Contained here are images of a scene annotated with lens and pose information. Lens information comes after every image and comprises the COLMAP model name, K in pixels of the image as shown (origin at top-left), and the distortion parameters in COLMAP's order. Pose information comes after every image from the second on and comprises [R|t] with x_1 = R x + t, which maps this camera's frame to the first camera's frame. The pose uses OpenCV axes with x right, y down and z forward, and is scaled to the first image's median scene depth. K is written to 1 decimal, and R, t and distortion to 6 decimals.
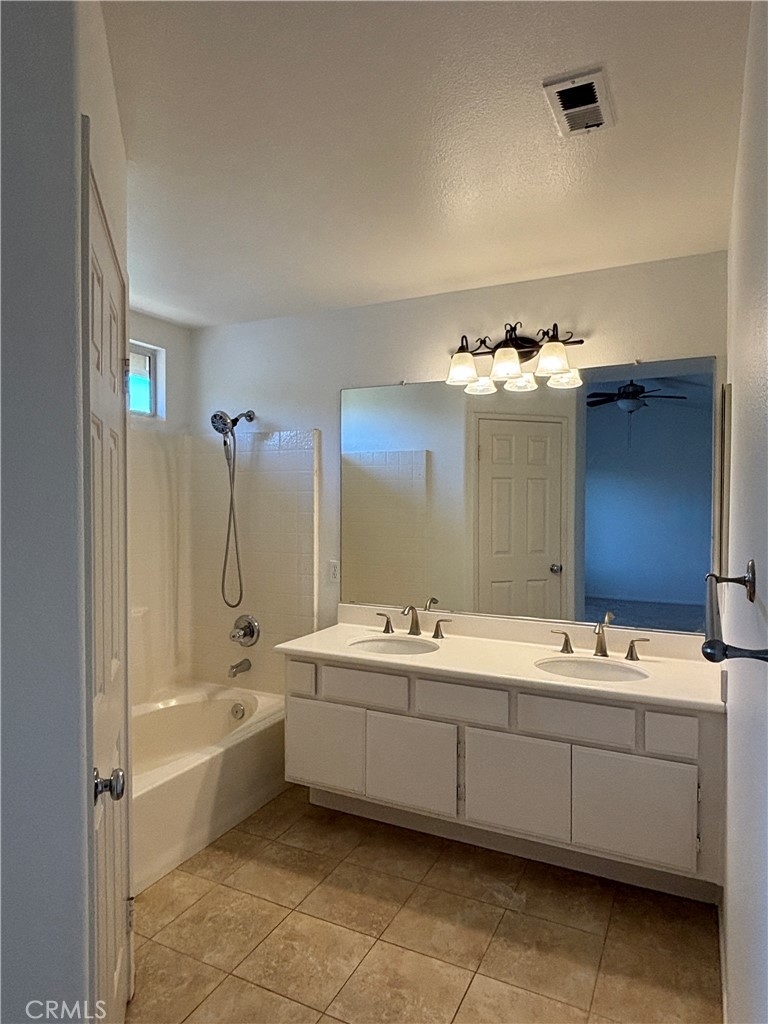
lens RADIAL K [[633.4, 0, 386.1], [0, 633.4, 508.1], [0, 0, 1]] dist [0.025890, -0.014469]
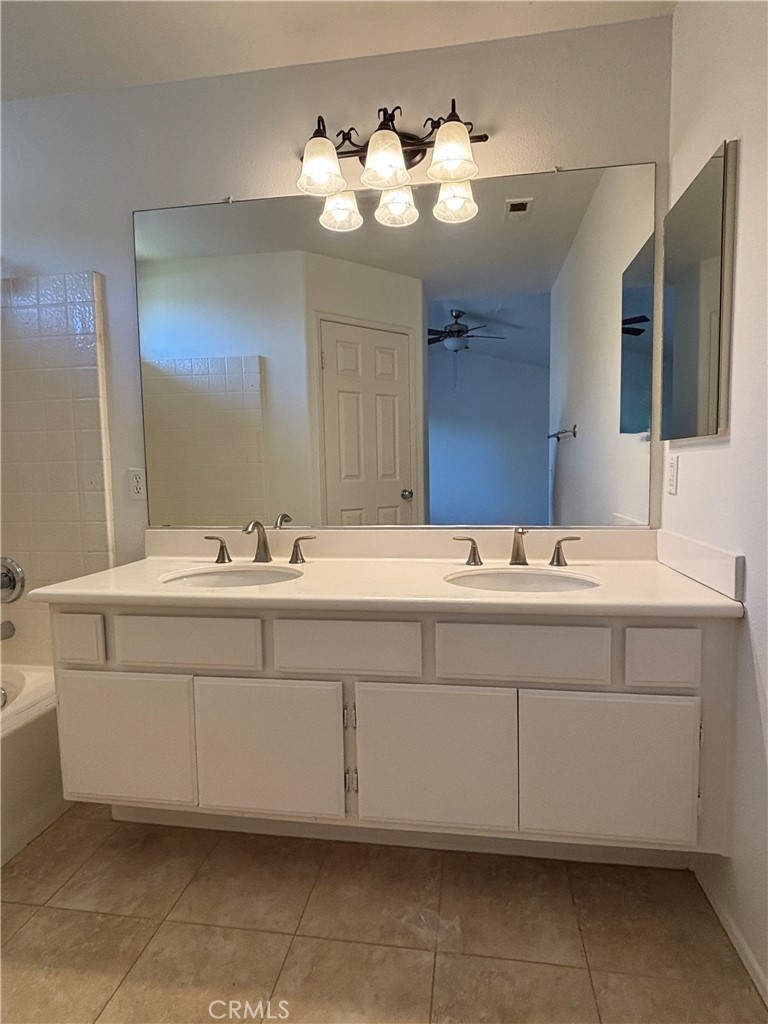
lens RADIAL K [[545.8, 0, 386.9], [0, 545.8, 515.3], [0, 0, 1]] dist [0.011319, -0.004115]
pose [[0.951955, -0.044026, 0.303056, -0.006016], [0.024463, 0.997382, 0.068048, 0.120371], [-0.305259, -0.057365, 0.950540, 0.416587]]
